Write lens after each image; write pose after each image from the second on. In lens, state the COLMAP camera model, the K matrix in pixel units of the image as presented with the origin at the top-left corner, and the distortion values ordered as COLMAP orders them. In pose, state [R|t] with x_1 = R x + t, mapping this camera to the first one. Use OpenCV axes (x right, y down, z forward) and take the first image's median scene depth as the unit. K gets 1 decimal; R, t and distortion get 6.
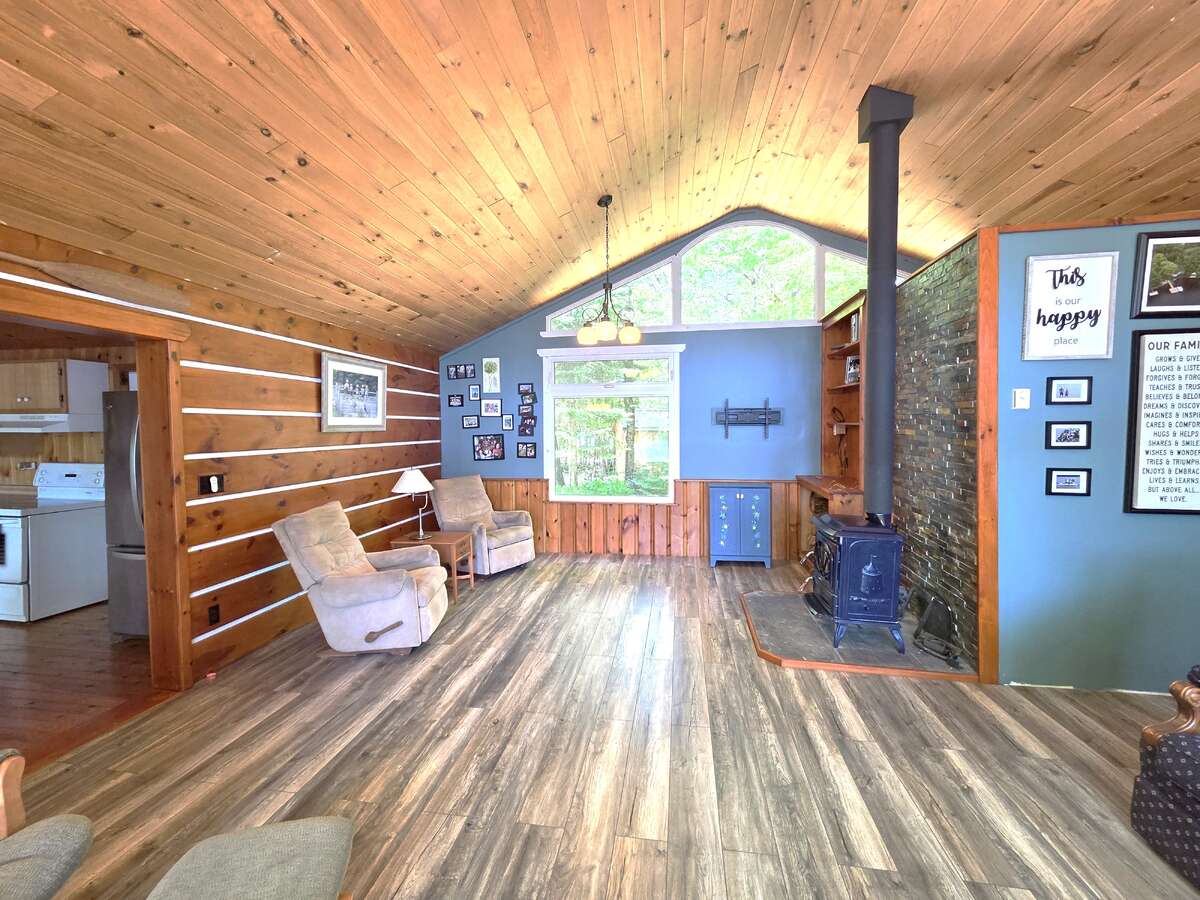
lens RADIAL K [[482.8, 0, 597.2], [0, 482.8, 448.0], [0, 0, 1]] dist [0.002468, 0.000186]
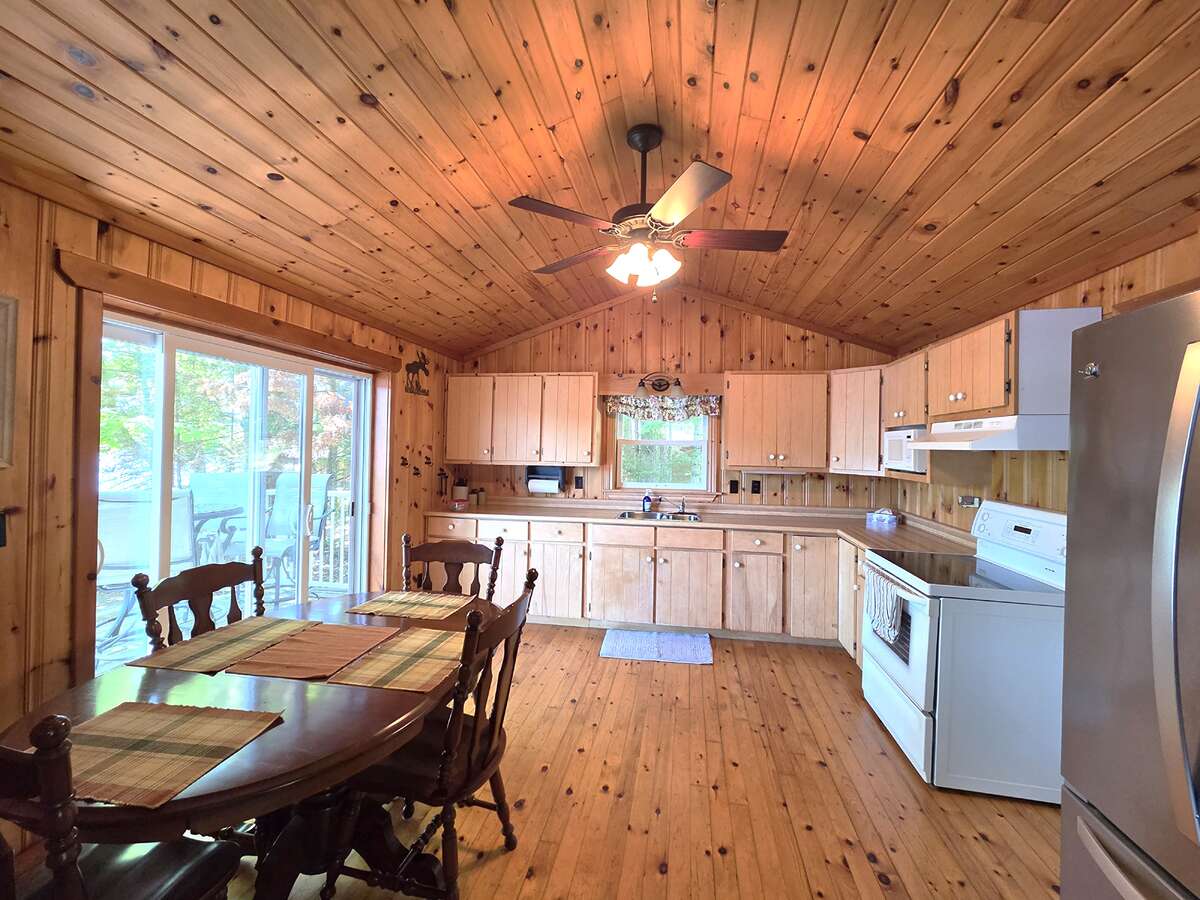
lens RADIAL K [[482.8, 0, 597.2], [0, 482.8, 448.0], [0, 0, 1]] dist [0.002468, 0.000186]
pose [[-0.030138, 0.003844, -0.999538, -0.556607], [-0.052845, 0.998588, 0.005434, -0.014570], [0.998148, 0.052984, -0.029892, 0.564150]]
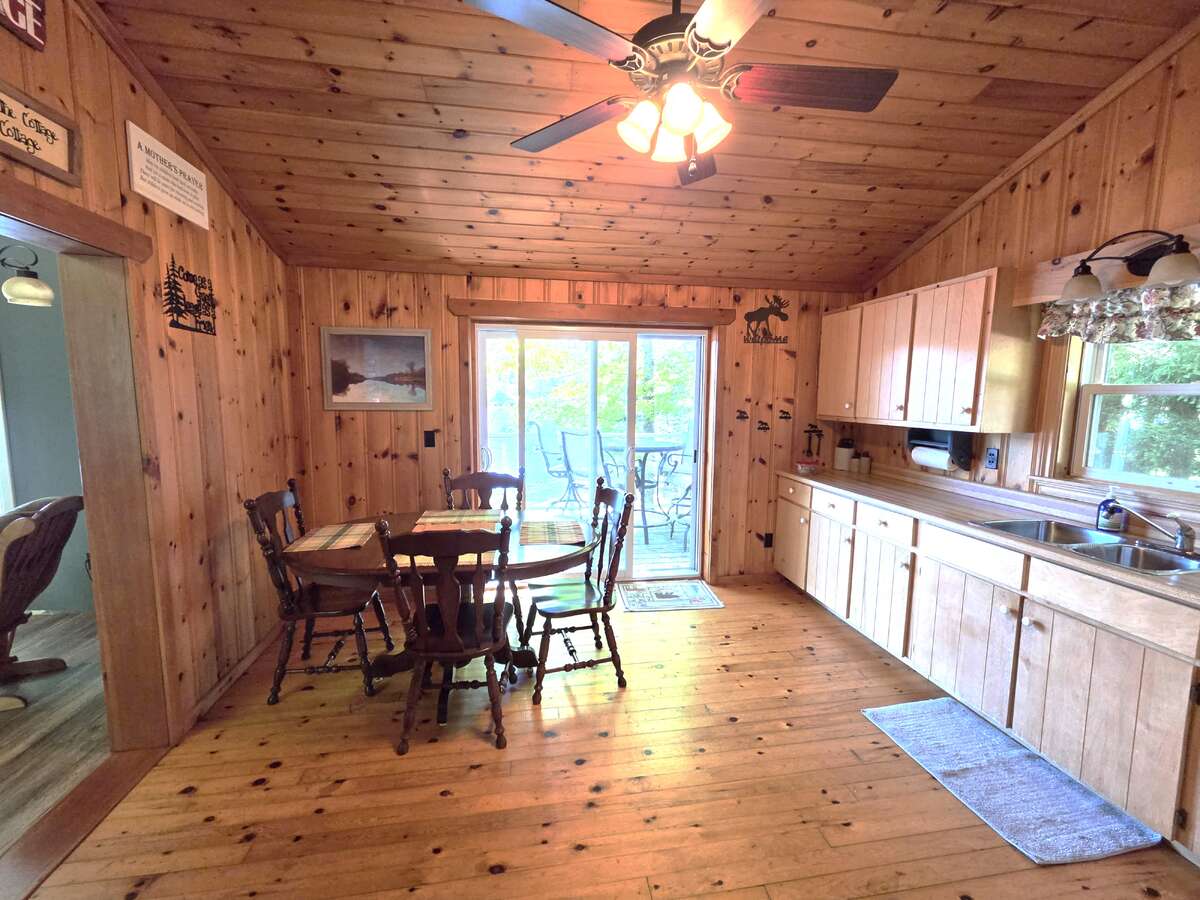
lens RADIAL K [[482.8, 0, 597.2], [0, 482.8, 448.0], [0, 0, 1]] dist [0.002468, 0.000186]
pose [[-0.948821, 0.034126, -0.313966, -0.801974], [-0.013691, 0.988766, 0.148845, -0.027702], [0.315518, 0.145526, -0.937694, 0.817236]]
